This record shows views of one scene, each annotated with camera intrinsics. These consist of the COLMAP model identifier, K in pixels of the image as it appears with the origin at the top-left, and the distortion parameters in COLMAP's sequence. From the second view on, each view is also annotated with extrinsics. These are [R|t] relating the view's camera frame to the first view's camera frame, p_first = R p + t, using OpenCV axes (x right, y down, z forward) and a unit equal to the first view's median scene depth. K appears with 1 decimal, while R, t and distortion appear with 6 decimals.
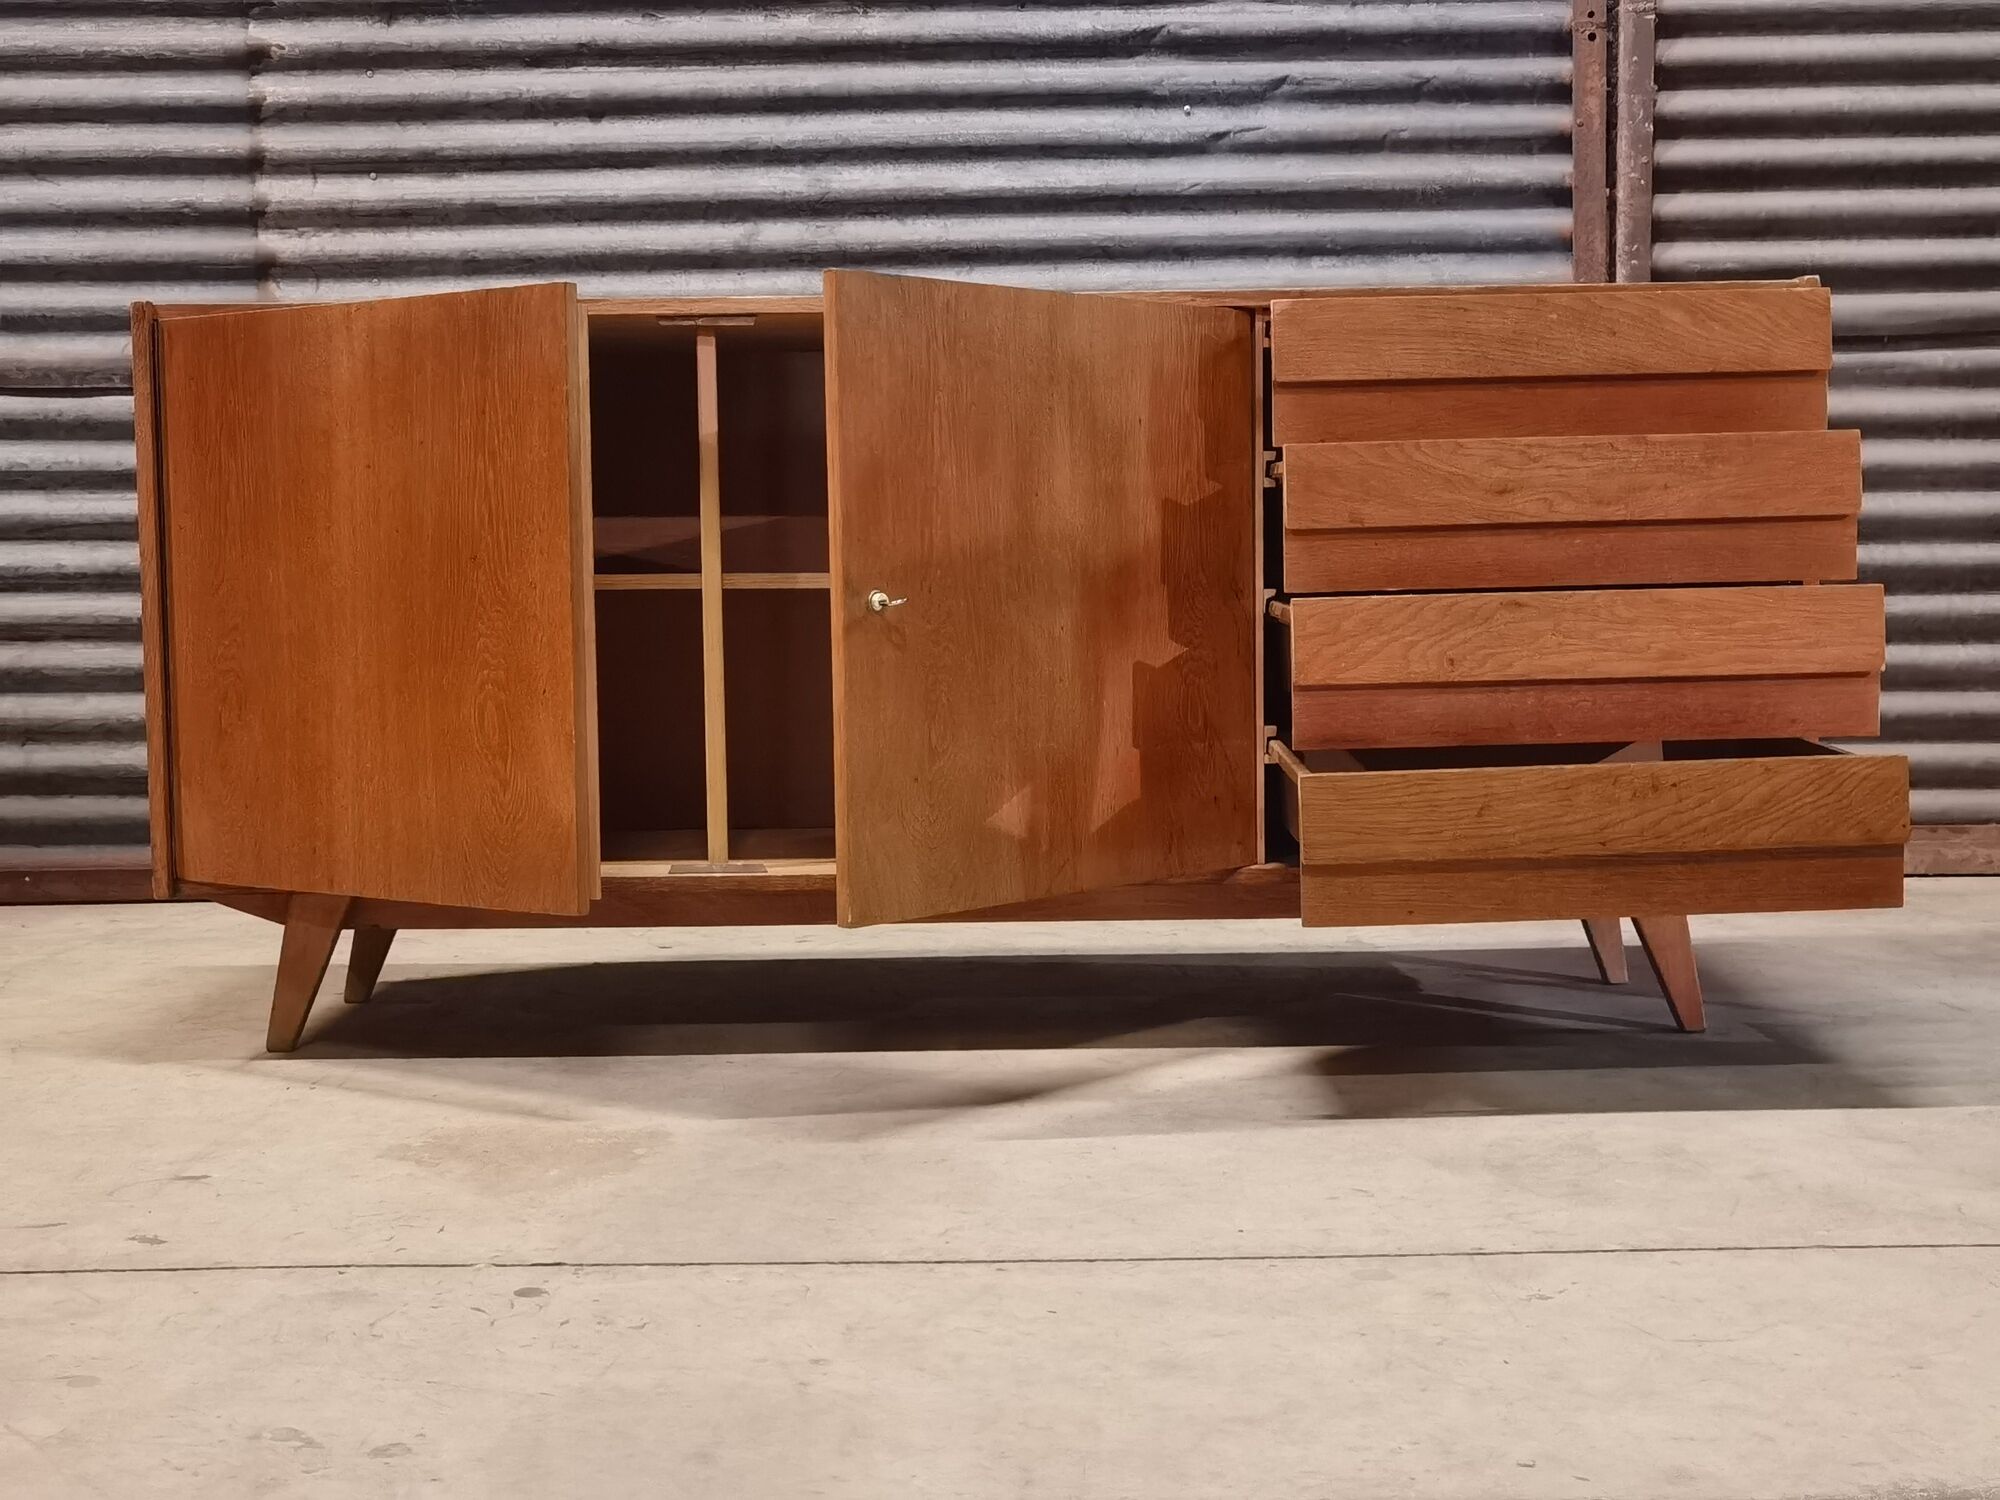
lens RADIAL K [[2357.3, 0, 995.5], [0, 2357.3, 719.7], [0, 0, 1]] dist [-0.000669, 0.000000]
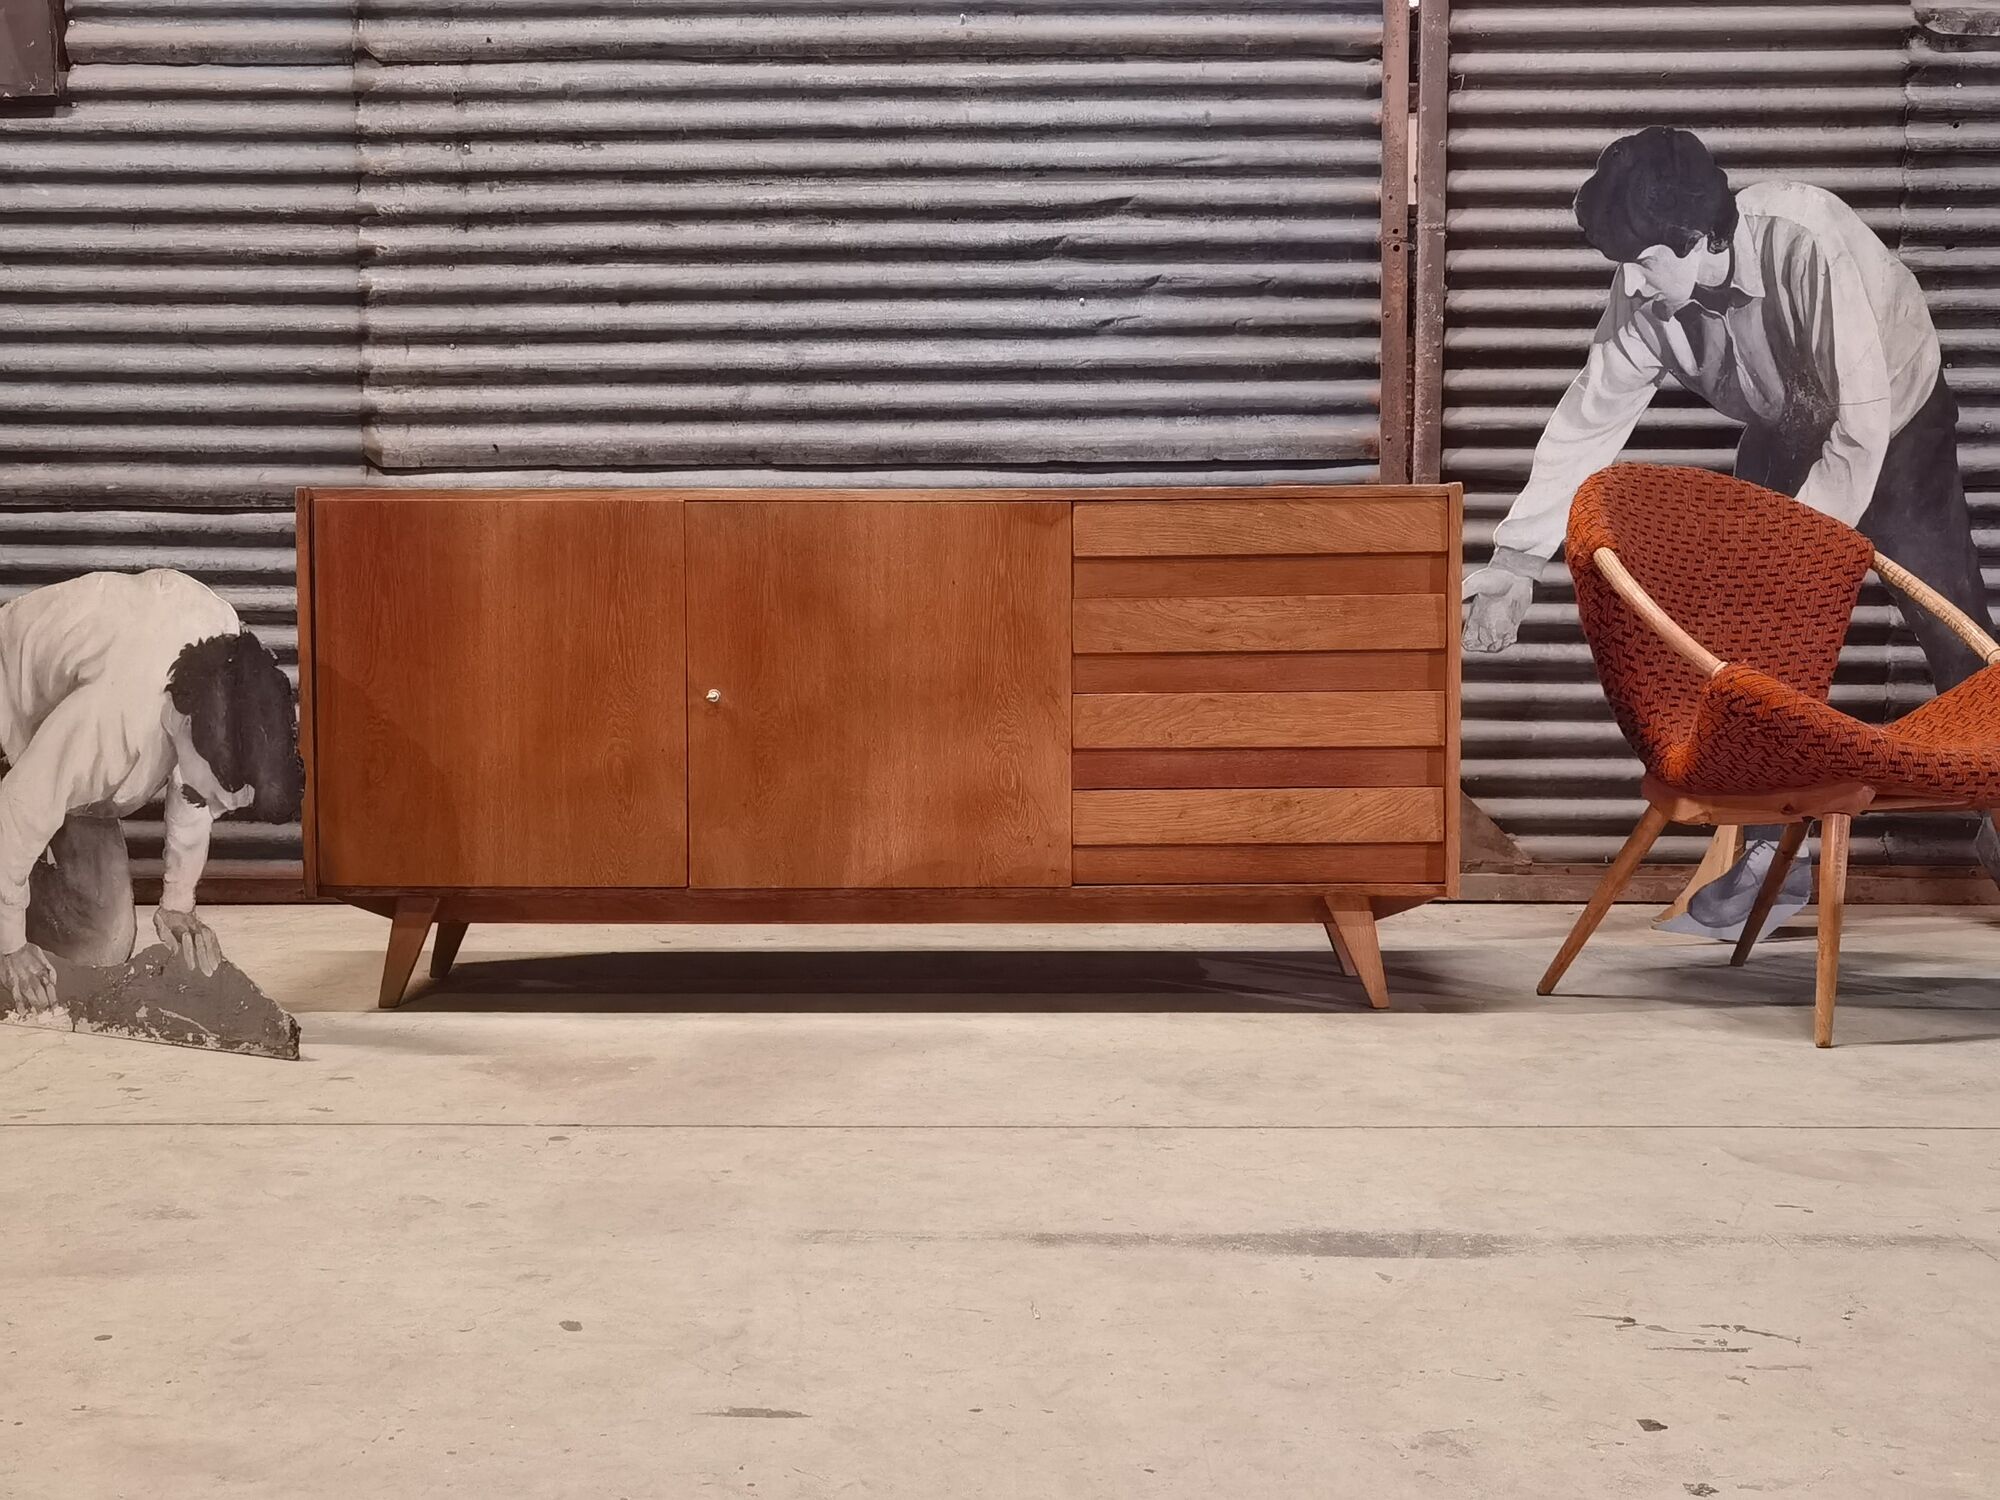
lens RADIAL K [[2357.3, 0, 1003.0], [0, 2357.3, 742.3], [0, 0, 1]] dist [-0.000669, 0.000000]
pose [[0.999806, 0.013292, -0.014515, 0.060824], [-0.013279, 0.999911, 0.001025, -0.018241], [0.014527, -0.000832, 0.999894, -0.293879]]
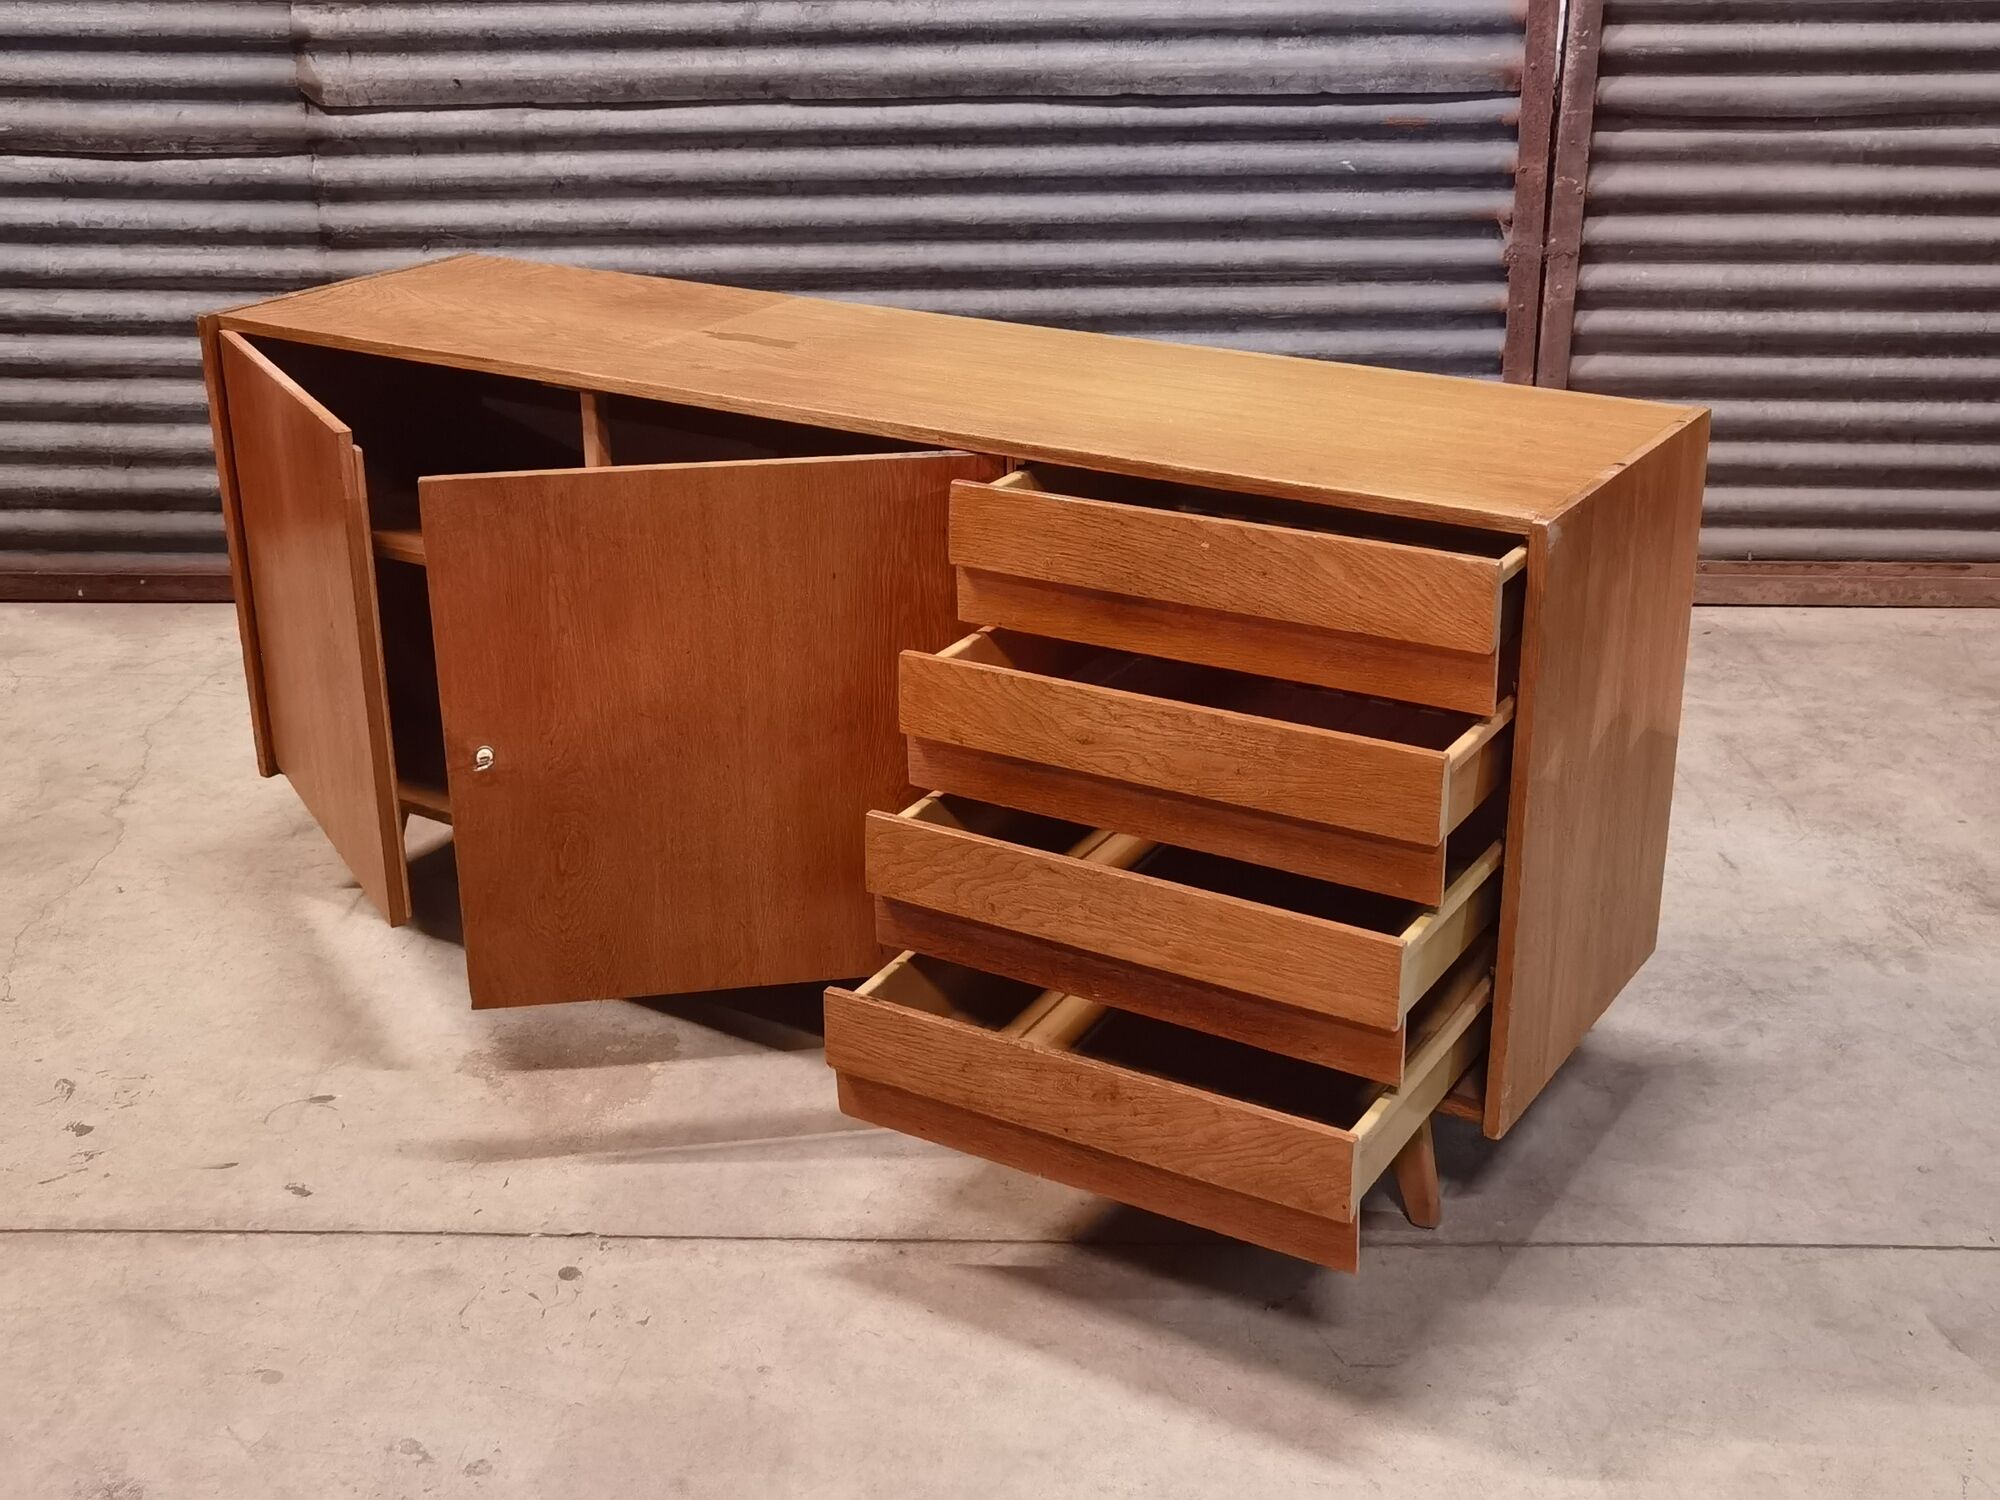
lens RADIAL K [[2357.3, 0, 996.7], [0, 2357.3, 737.2], [0, 0, 1]] dist [-0.000669, 0.000000]
pose [[0.999458, 0.018232, -0.027410, 0.042939], [-0.008545, 0.947772, 0.318834, -0.237510], [0.031792, -0.318427, 0.947414, -0.110059]]
